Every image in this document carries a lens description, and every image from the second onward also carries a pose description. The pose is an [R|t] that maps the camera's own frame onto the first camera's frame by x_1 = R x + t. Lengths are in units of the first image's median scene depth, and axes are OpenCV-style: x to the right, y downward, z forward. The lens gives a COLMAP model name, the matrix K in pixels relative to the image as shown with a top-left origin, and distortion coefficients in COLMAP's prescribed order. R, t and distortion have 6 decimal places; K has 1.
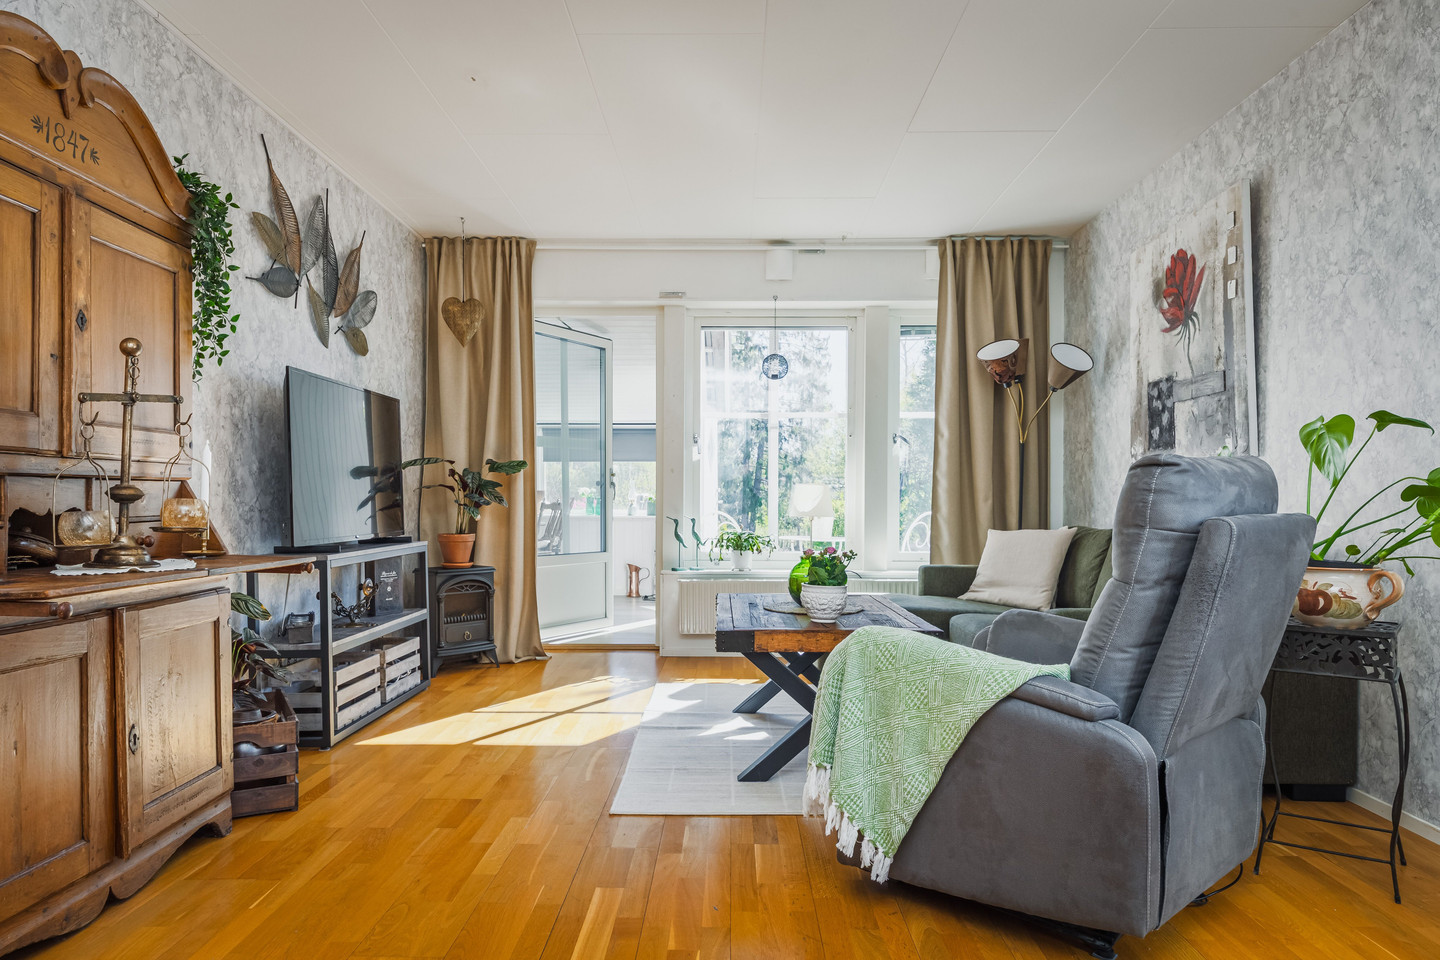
lens RADIAL K [[927.5, 0, 722.7], [0, 927.5, 504.8], [0, 0, 1]] dist [-0.001675, -0.002006]
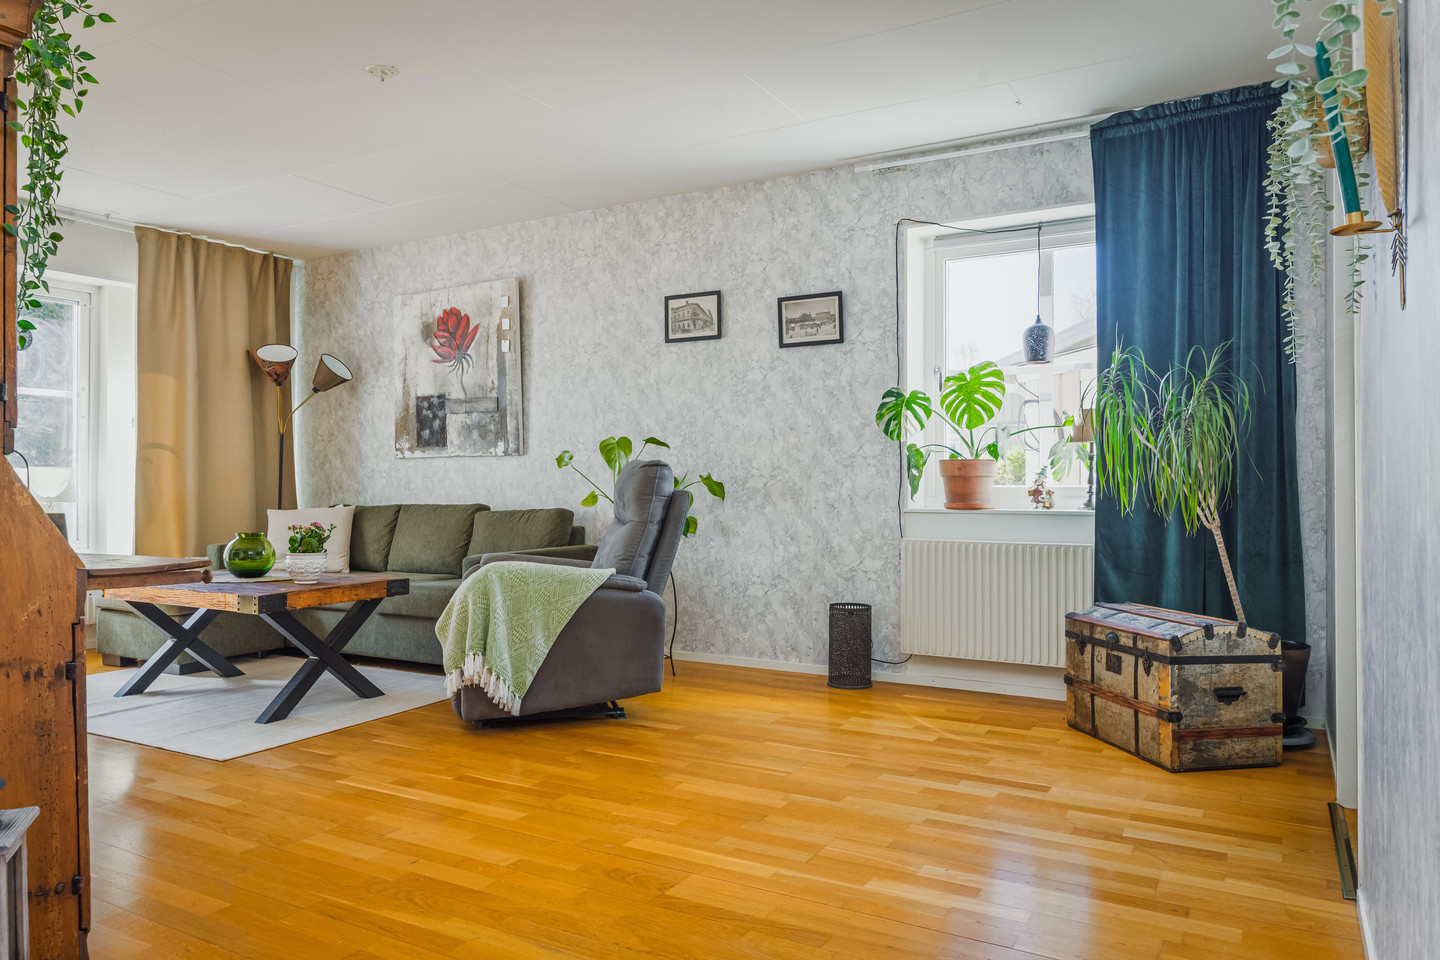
lens RADIAL K [[948.9, 0, 720.0], [0, 948.9, 480.0], [0, 0, 1]] dist [0.001573, 0.000285]
pose [[0.493102, -0.003493, 0.869965, -0.631906], [0.010151, 0.999947, -0.001739, -0.002807], [-0.869912, 0.009689, 0.493111, -0.085077]]
